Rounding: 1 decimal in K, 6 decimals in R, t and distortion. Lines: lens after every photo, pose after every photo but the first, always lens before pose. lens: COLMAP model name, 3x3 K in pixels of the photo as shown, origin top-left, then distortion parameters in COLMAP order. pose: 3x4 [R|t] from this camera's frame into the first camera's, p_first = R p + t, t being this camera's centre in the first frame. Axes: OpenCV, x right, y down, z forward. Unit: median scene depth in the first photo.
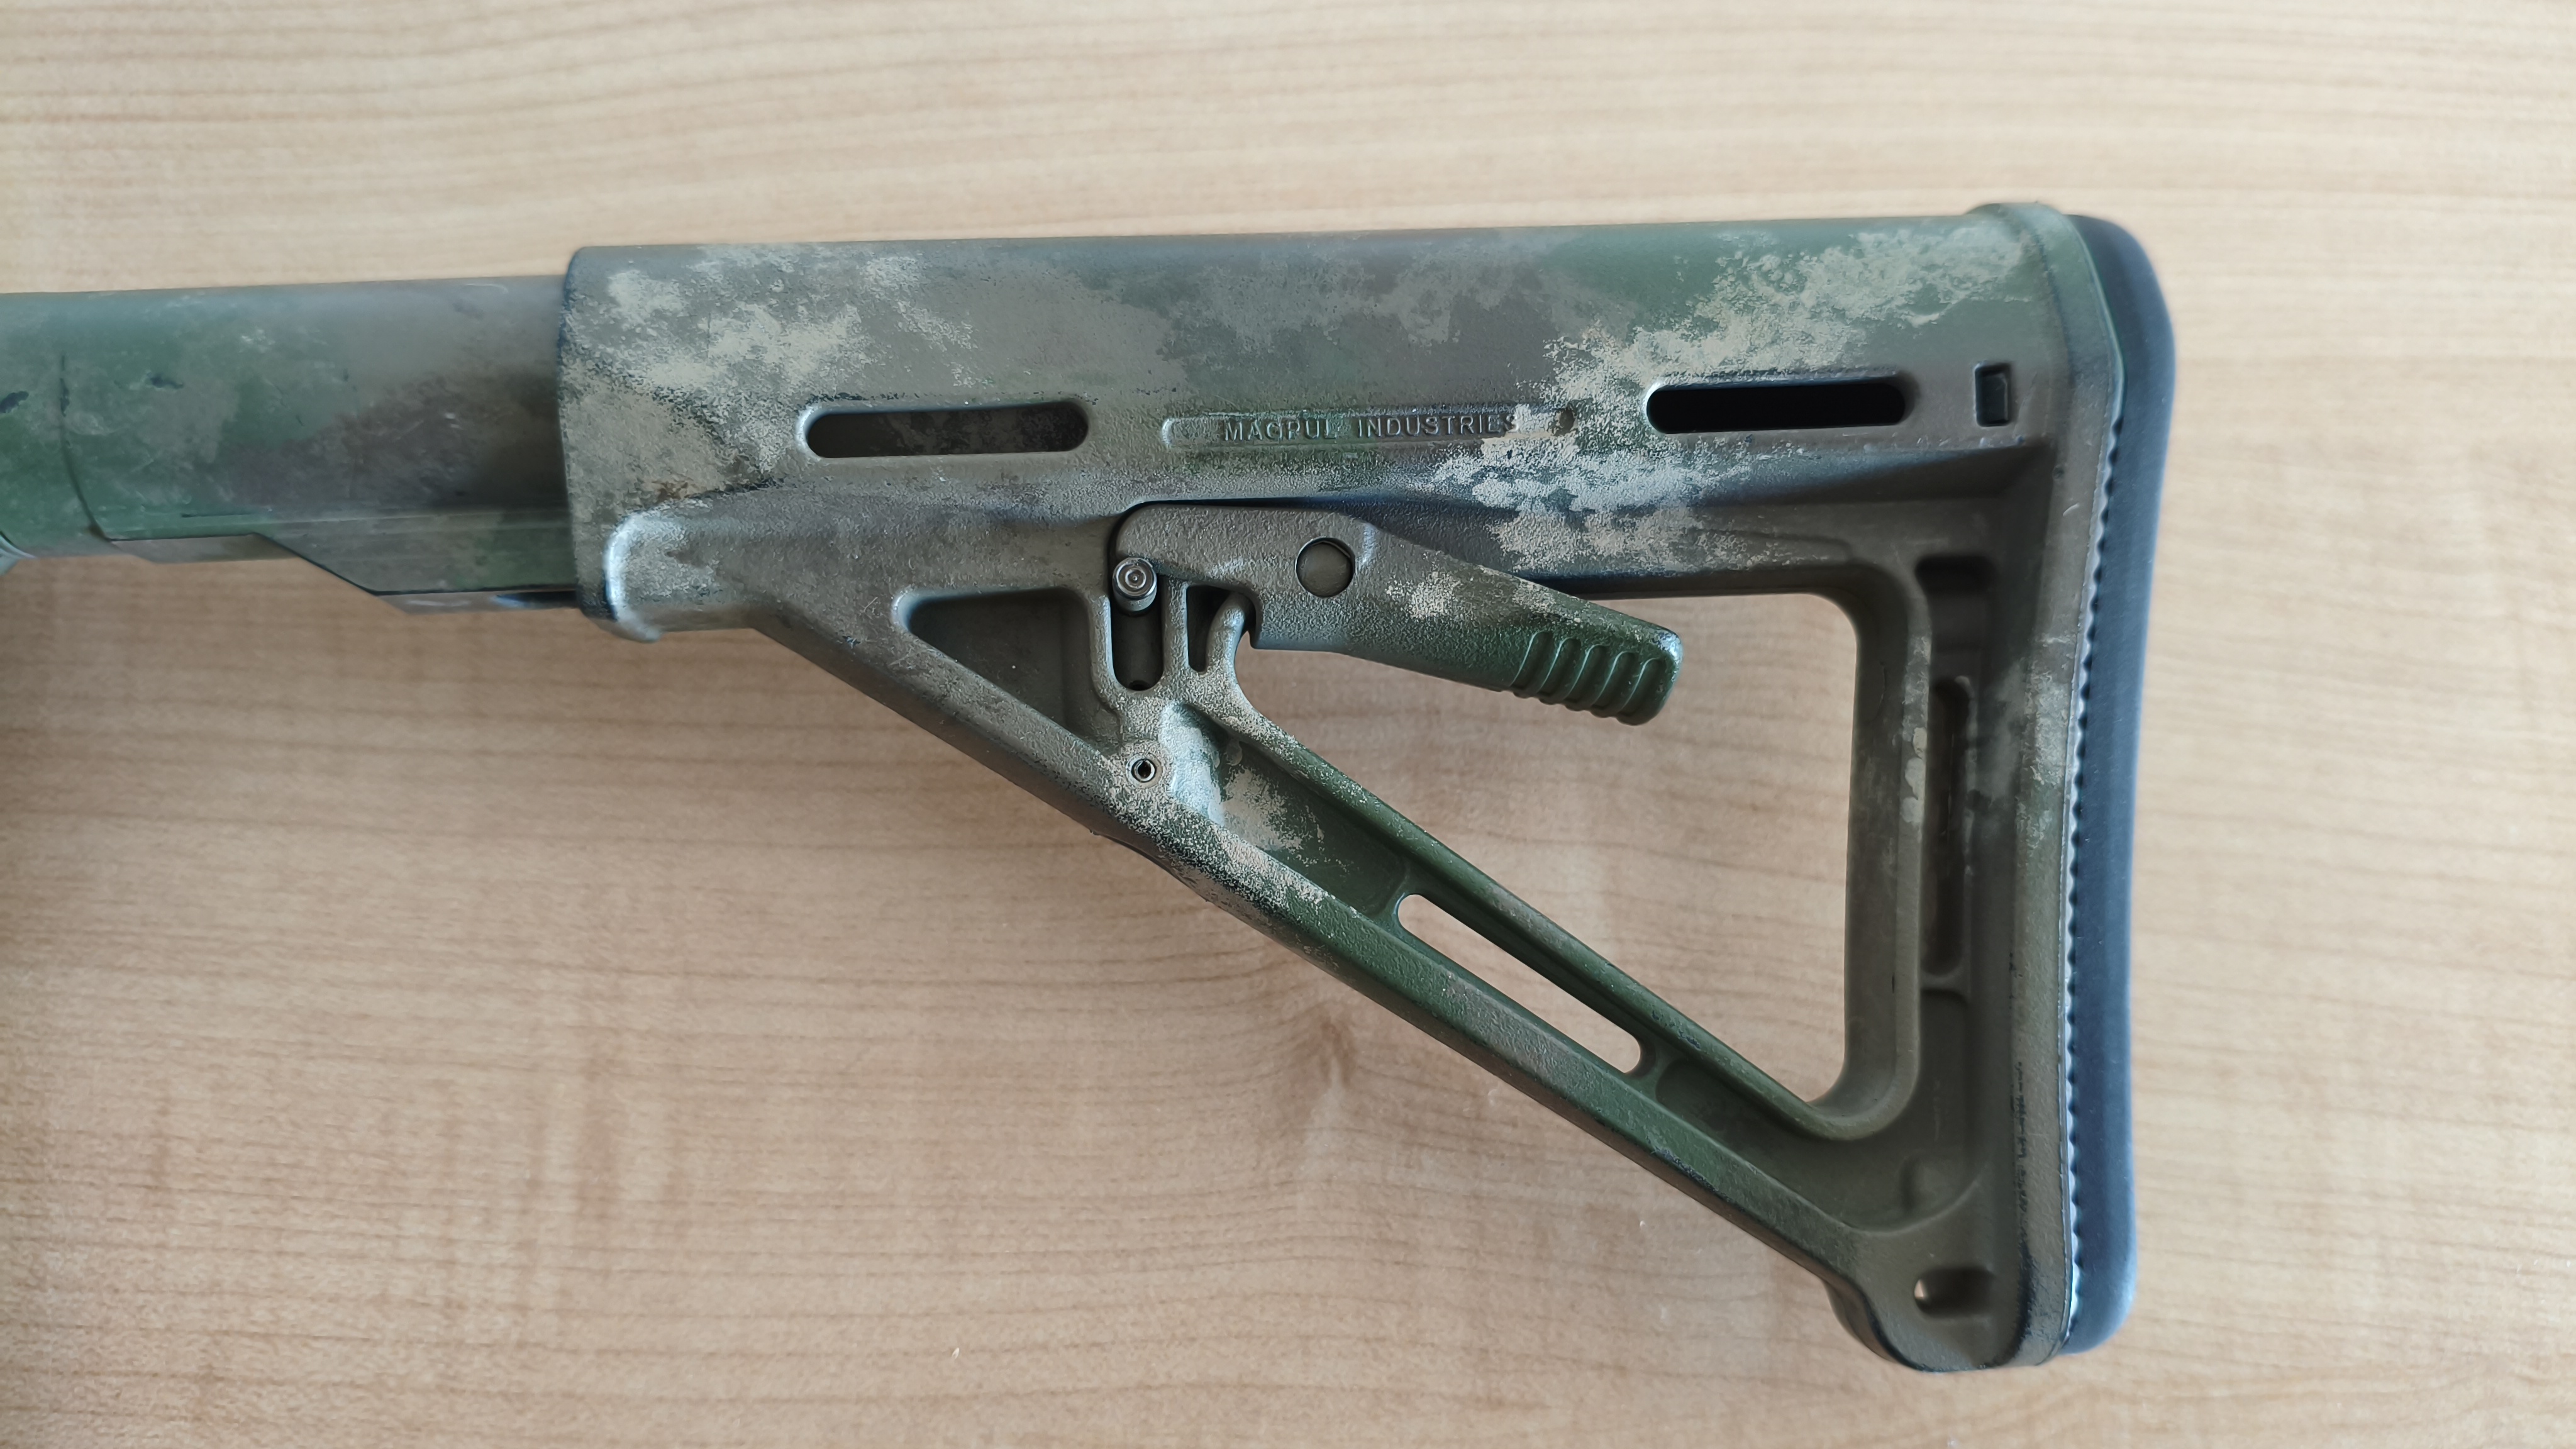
lens RADIAL K [[2036.0, 0, 1288.0], [0, 2036.0, 724.5], [0, 0, 1]] dist [0.045547, -0.127362]
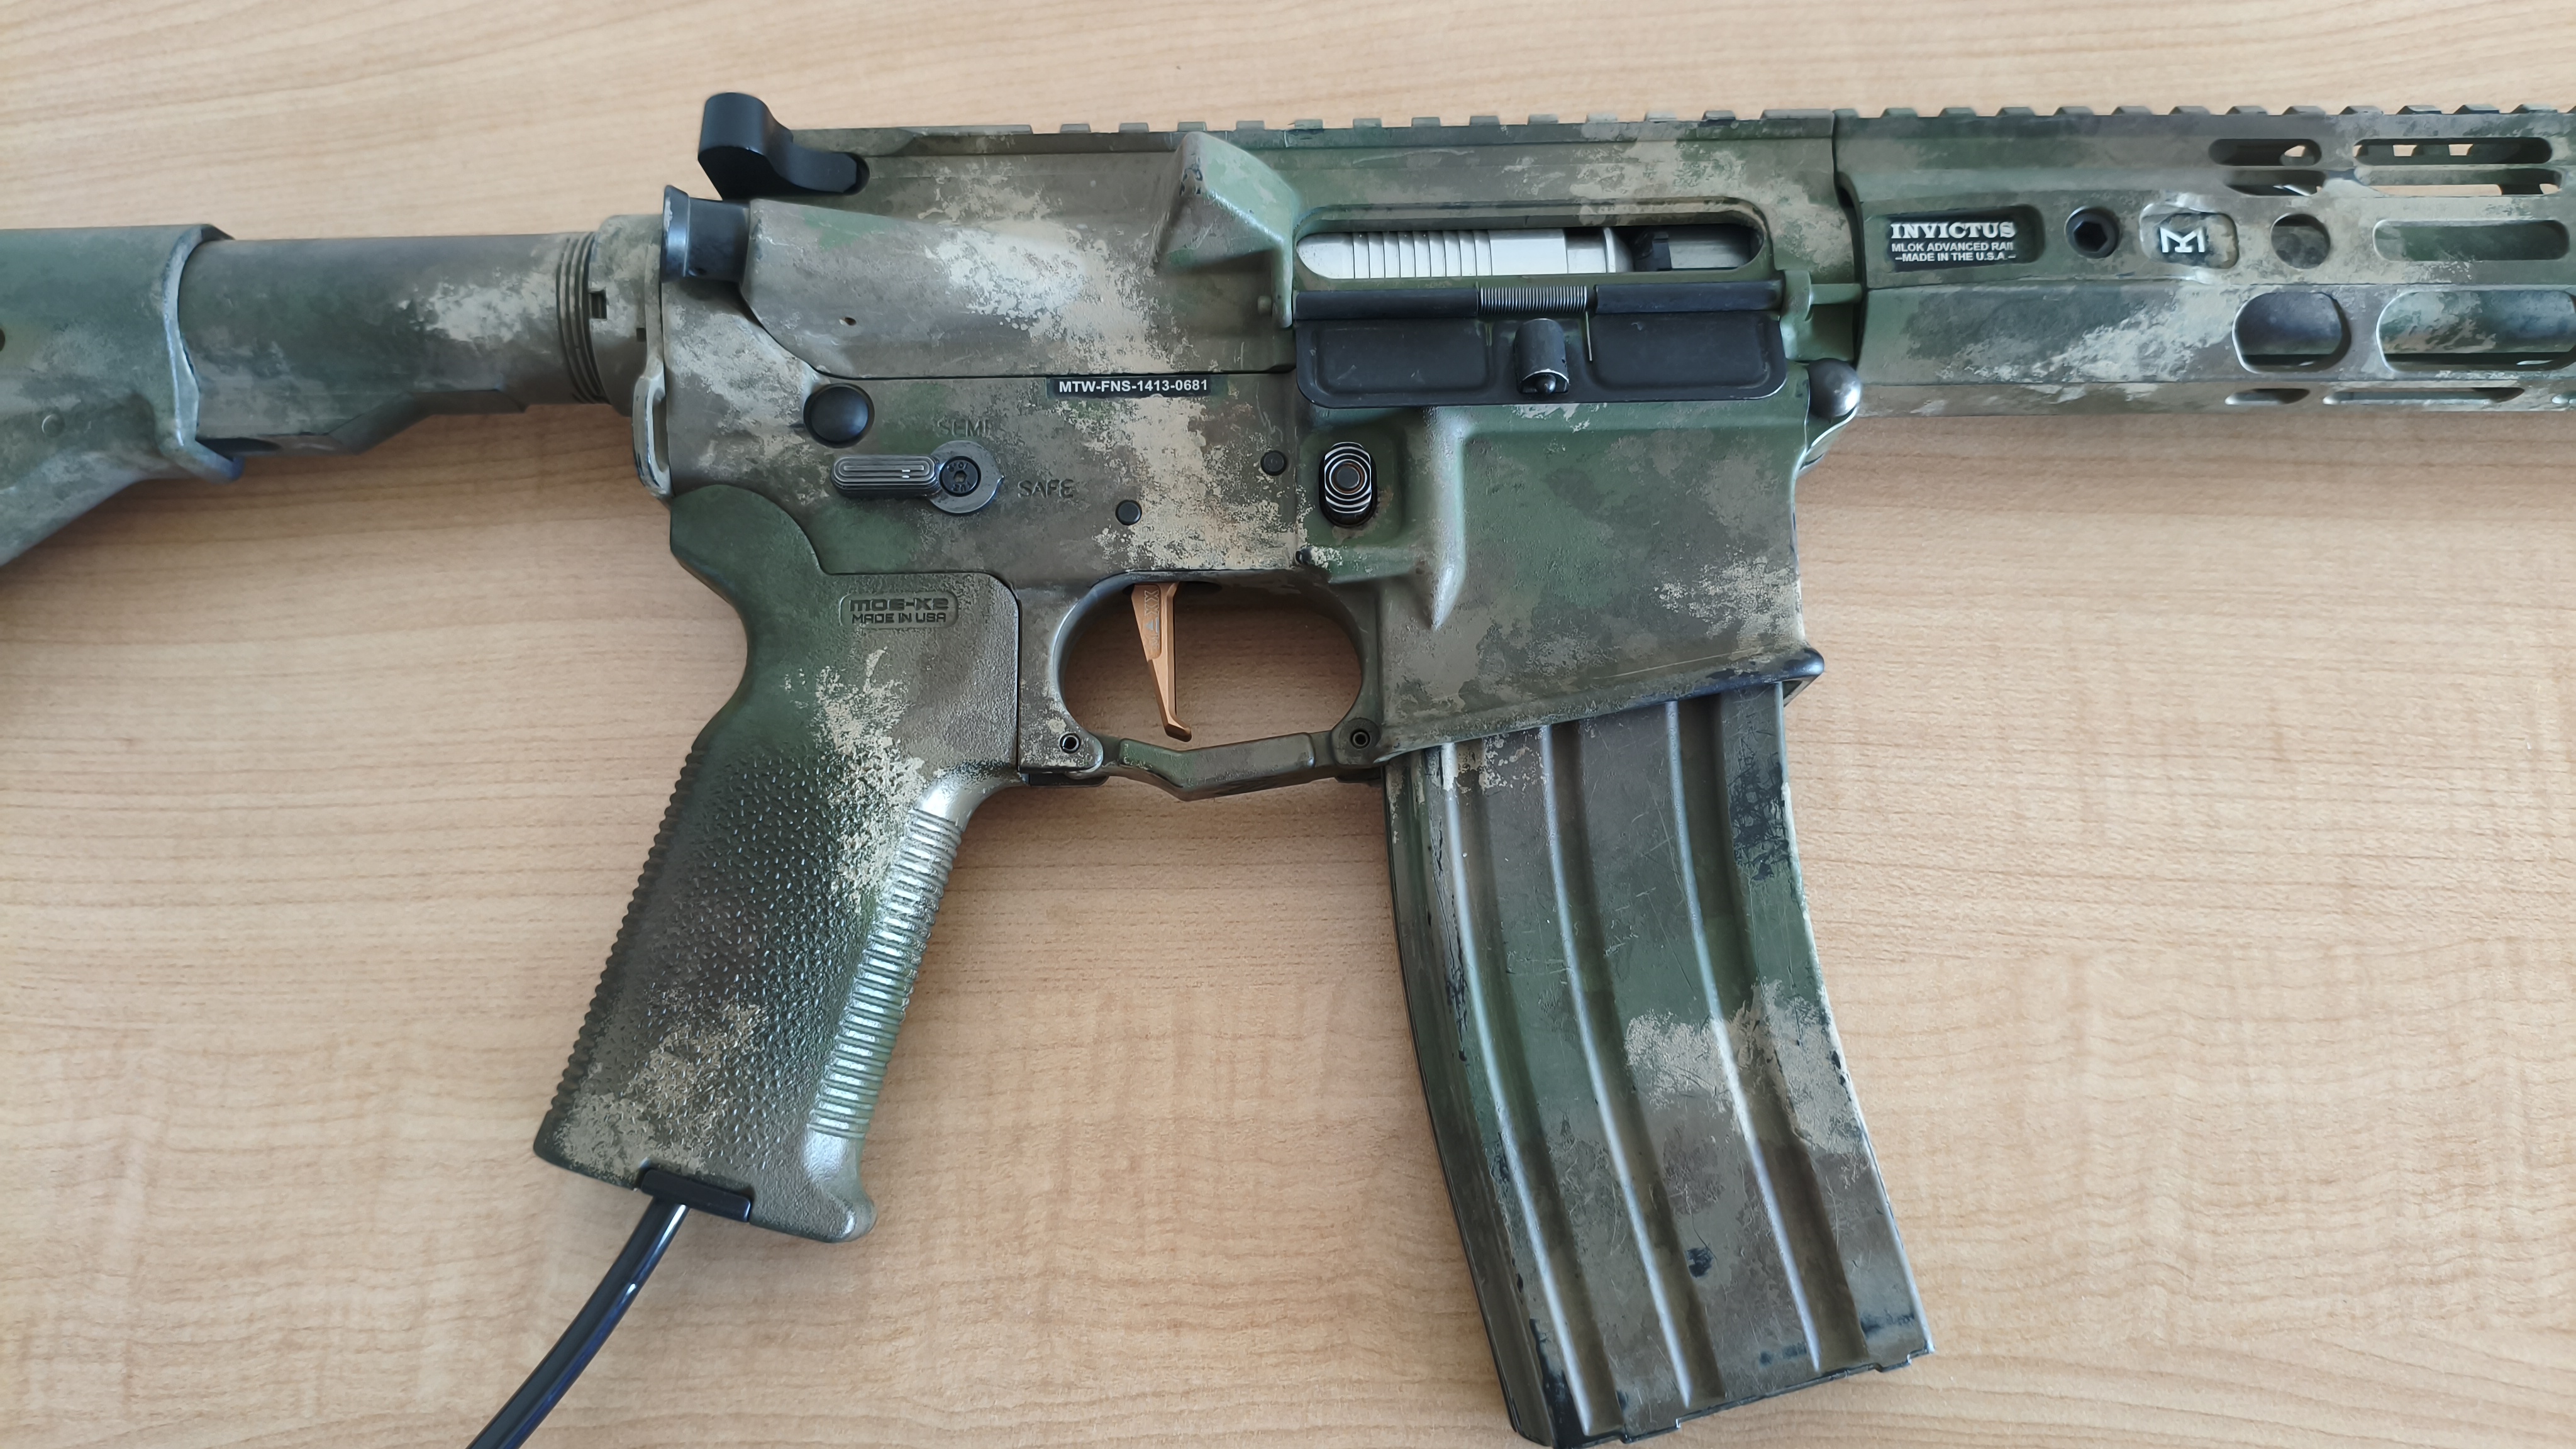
lens RADIAL K [[2062.9, 0, 1297.0], [0, 2062.9, 700.4], [0, 0, 1]] dist [0.044621, -0.135921]
pose [[0.994821, -0.039445, -0.093680, -1.053493], [0.032552, 0.996726, -0.074011, 0.259000], [0.096293, 0.070578, 0.992848, -0.484406]]
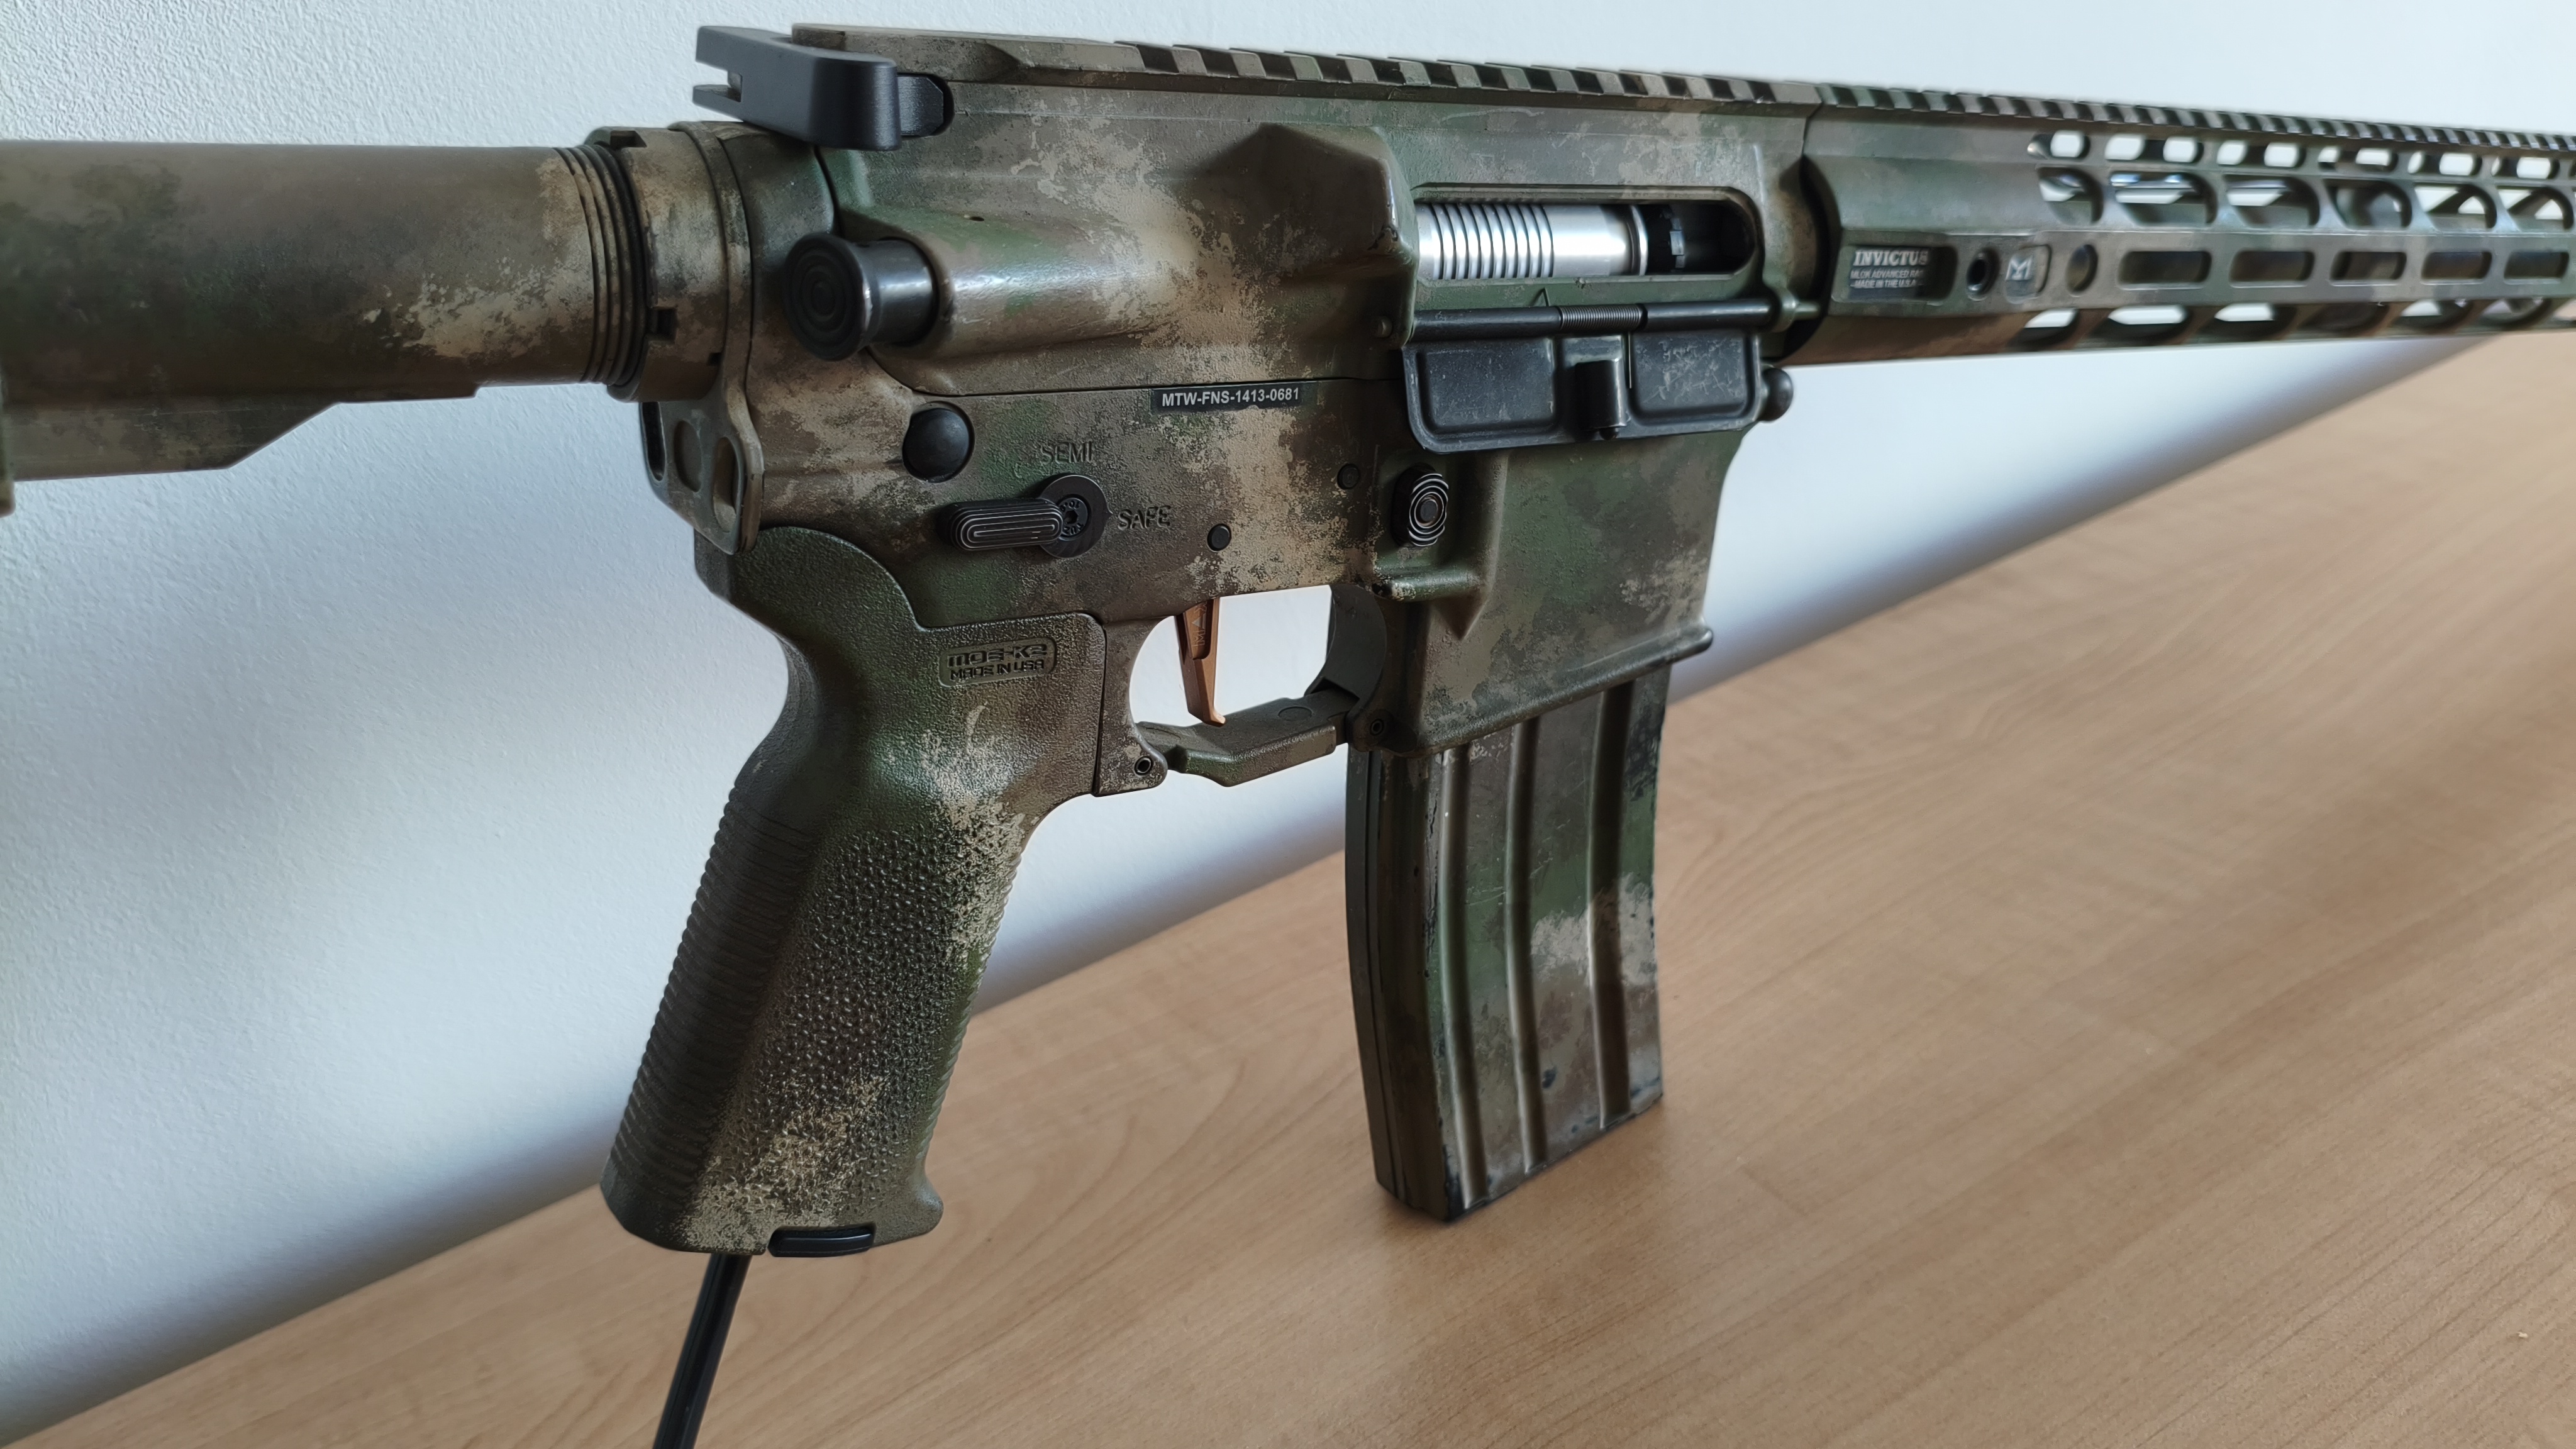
lens RADIAL K [[2036.0, 0, 1288.0], [0, 2036.0, 724.5], [0, 0, 1]] dist [0.045547, -0.127362]
pose [[0.872630, -0.105559, 0.476838, -1.835018], [-0.147008, 0.874306, 0.462577, -0.432404], [-0.465731, -0.473757, 0.747428, -0.193716]]
